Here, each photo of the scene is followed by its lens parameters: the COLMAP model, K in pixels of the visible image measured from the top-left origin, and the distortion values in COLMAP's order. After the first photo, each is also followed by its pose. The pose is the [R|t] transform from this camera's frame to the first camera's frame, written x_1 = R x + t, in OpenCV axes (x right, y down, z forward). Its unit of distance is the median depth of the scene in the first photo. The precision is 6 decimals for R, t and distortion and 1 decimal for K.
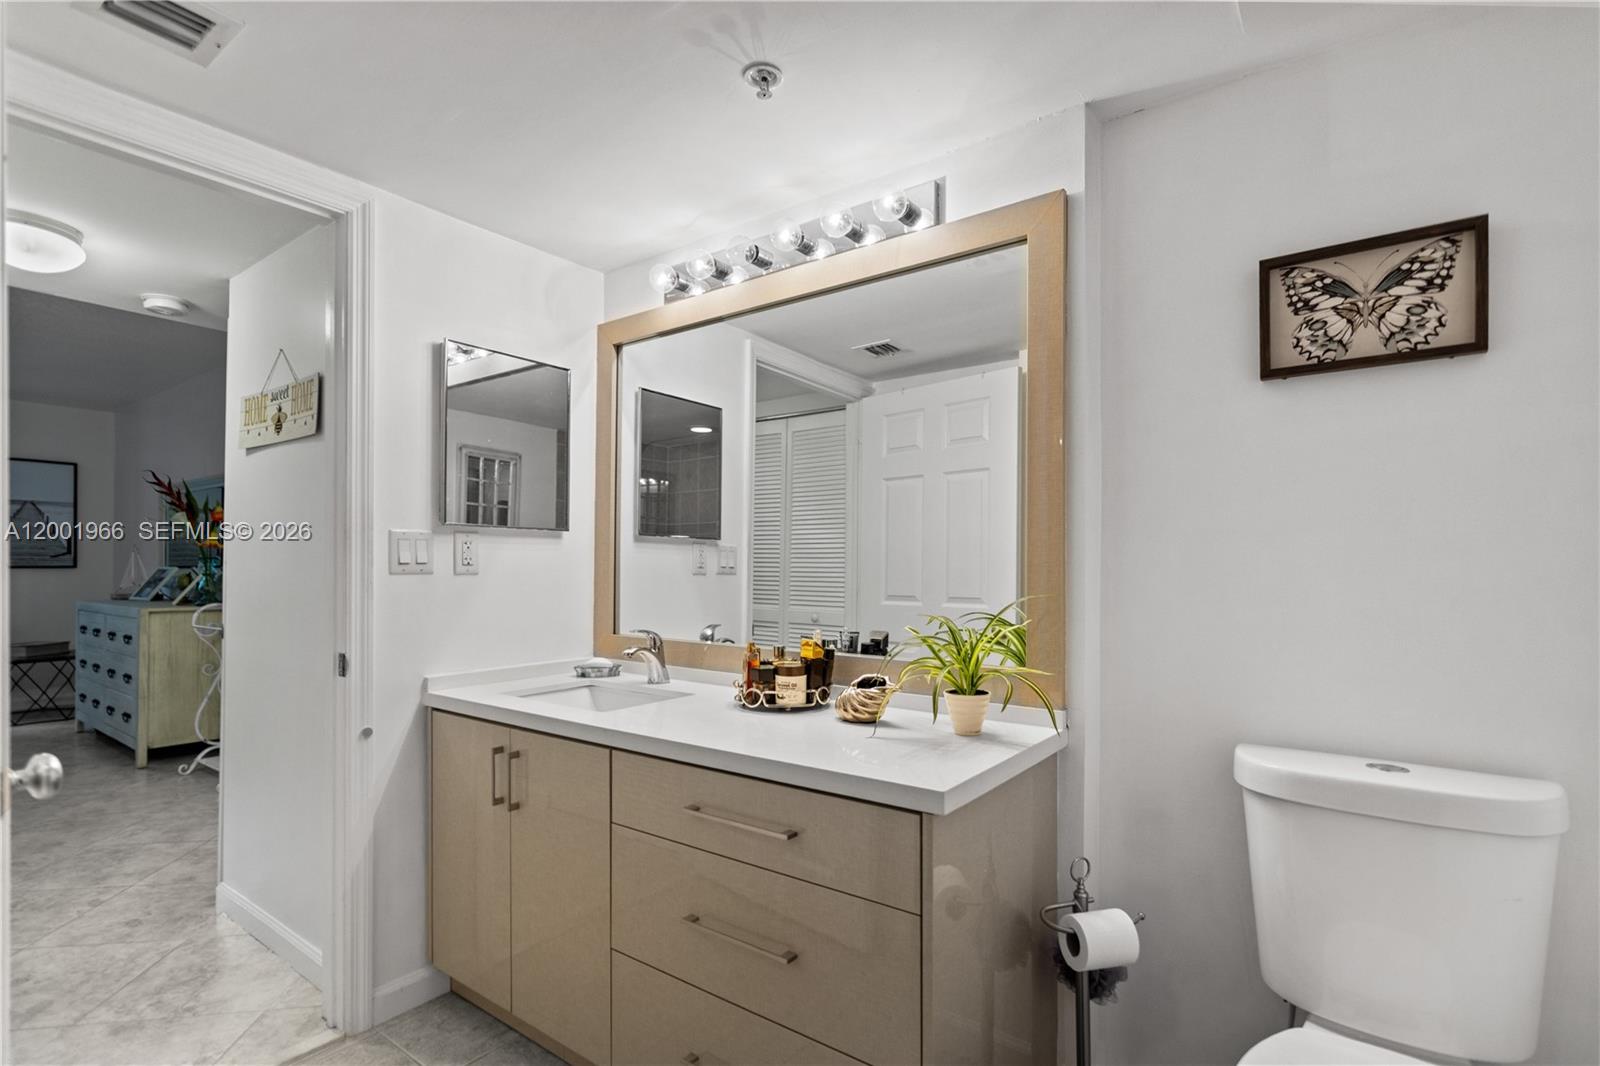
lens RADIAL K [[750.8, 0, 799.7], [0, 750.8, 565.8], [0, 0, 1]] dist [-0.000714, 0.000005]
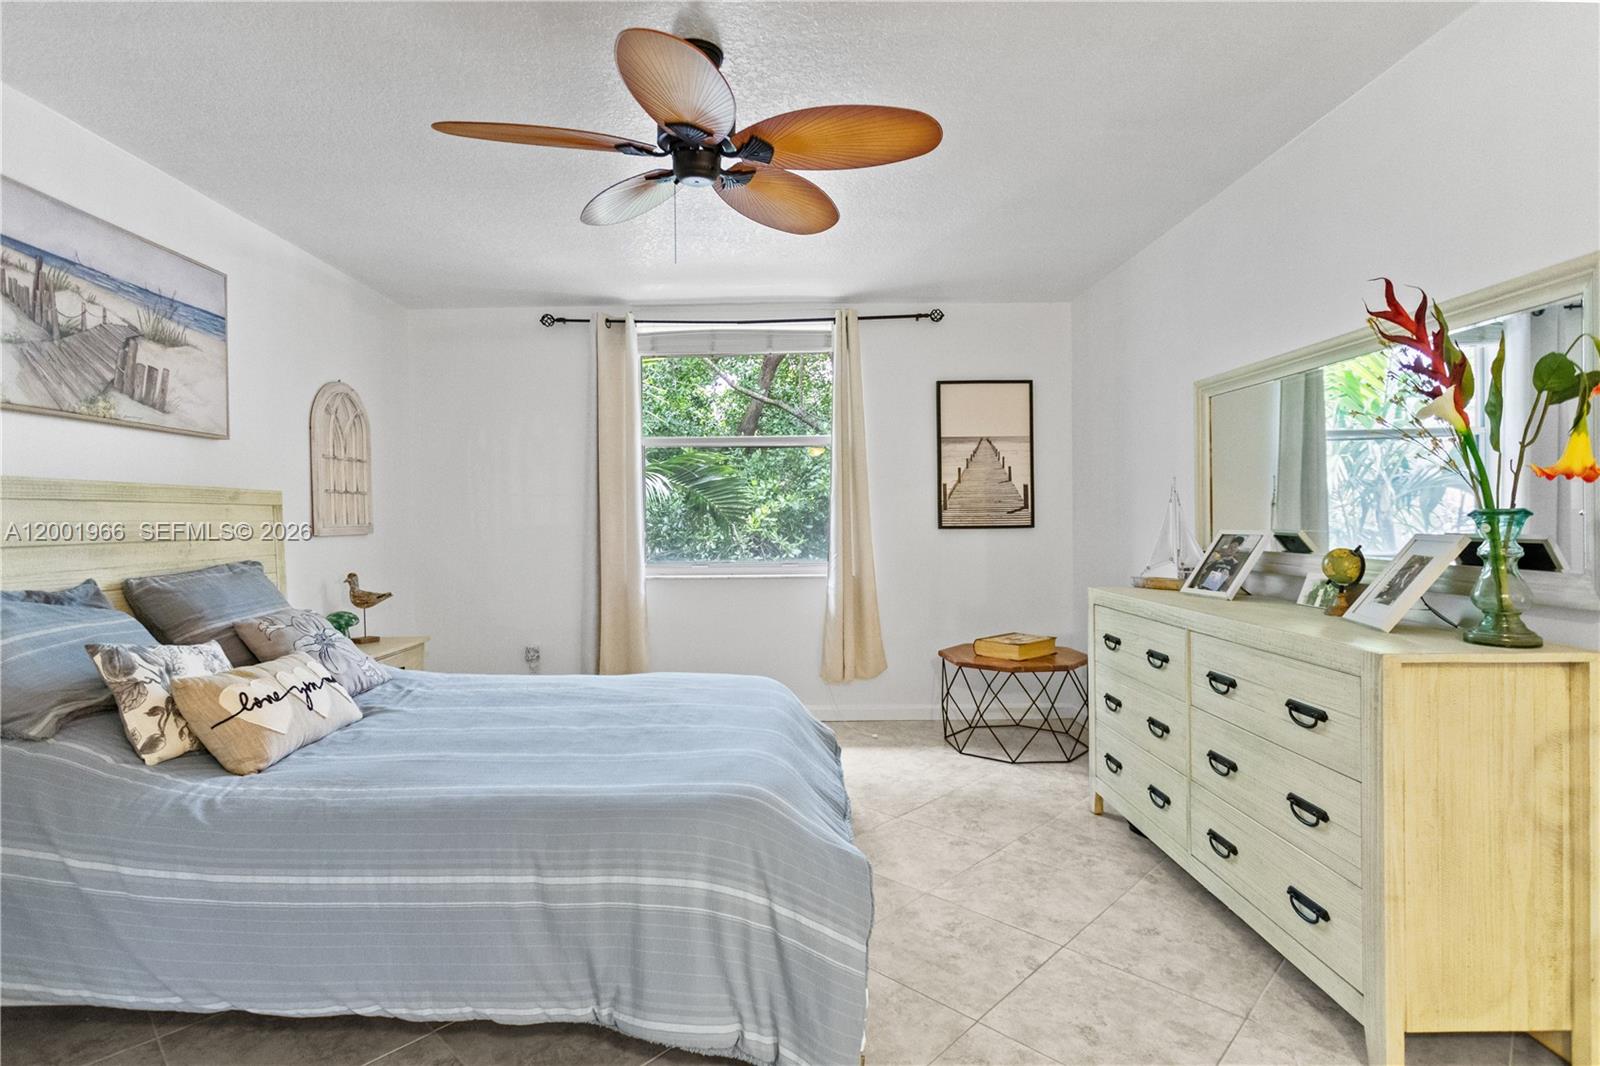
lens RADIAL K [[803.4, 0, 779.1], [0, 803.4, 517.5], [0, 0, 1]] dist [0.004663, -0.000637]
pose [[0.594660, -0.010775, -0.803905, -0.517418], [0.013777, 0.999900, -0.003211, -0.008082], [0.803859, -0.009166, 0.594749, 0.371213]]
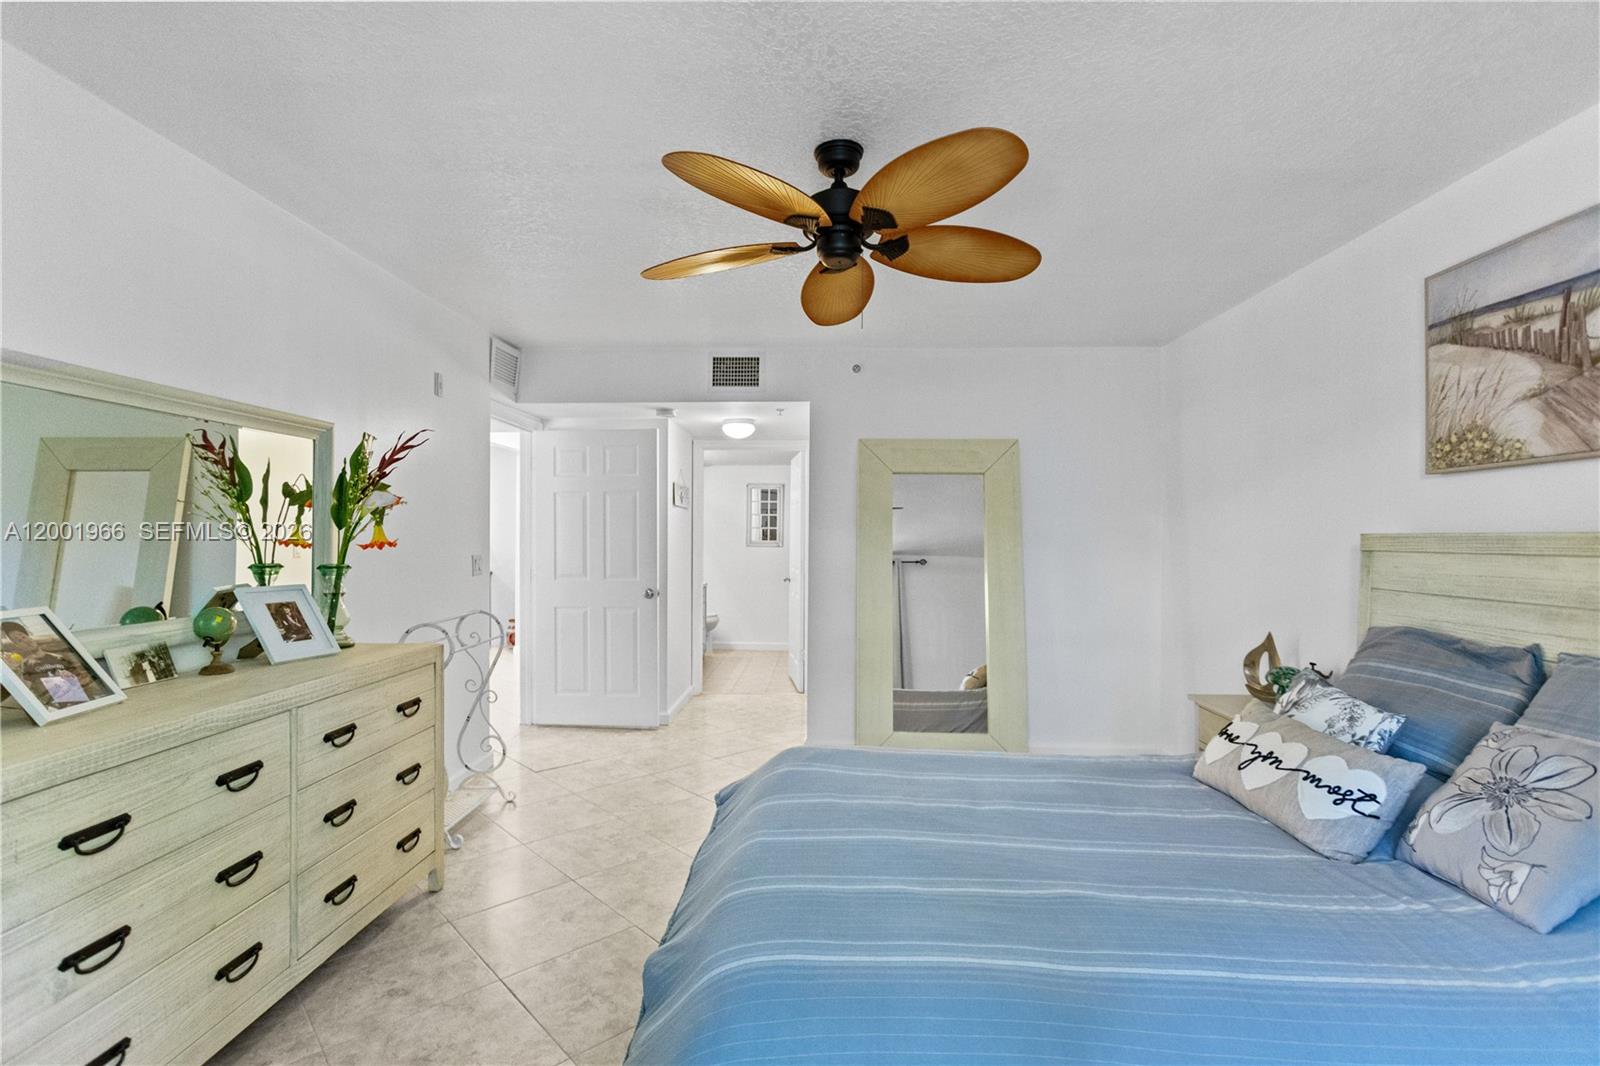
lens RADIAL K [[750.0, 0, 801.9], [0, 750.0, 540.6], [0, 0, 1]] dist [0.001424, 0.000794]
pose [[-0.567726, -0.014017, 0.823098, -1.134247], [-0.008177, 0.999902, 0.011387, -0.030230], [-0.823177, -0.000266, -0.567785, 0.790637]]
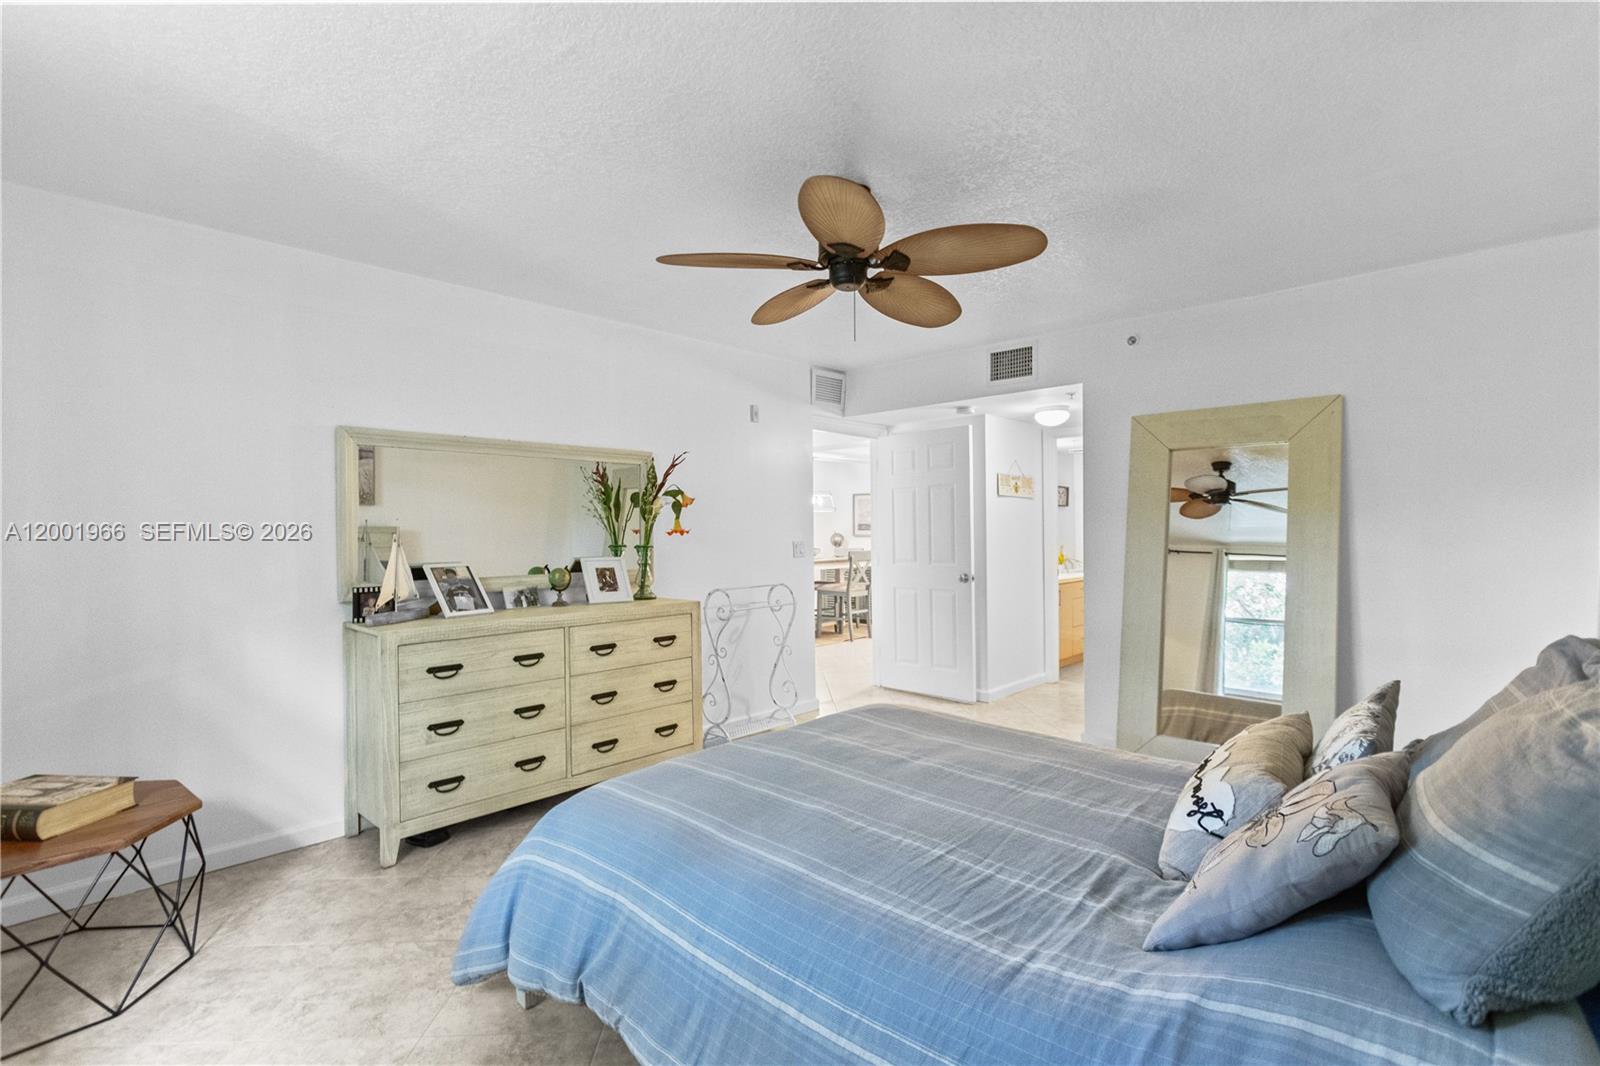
lens RADIAL K [[760.5, 0, 800.0], [0, 760.5, 533.0], [0, 0, 1]] dist [-0.000767, 0.000239]
pose [[0.106917, -0.010332, 0.994214, -1.287153], [0.009656, 0.999910, 0.009353, -0.024701], [-0.994221, 0.008600, 0.107007, 0.545905]]
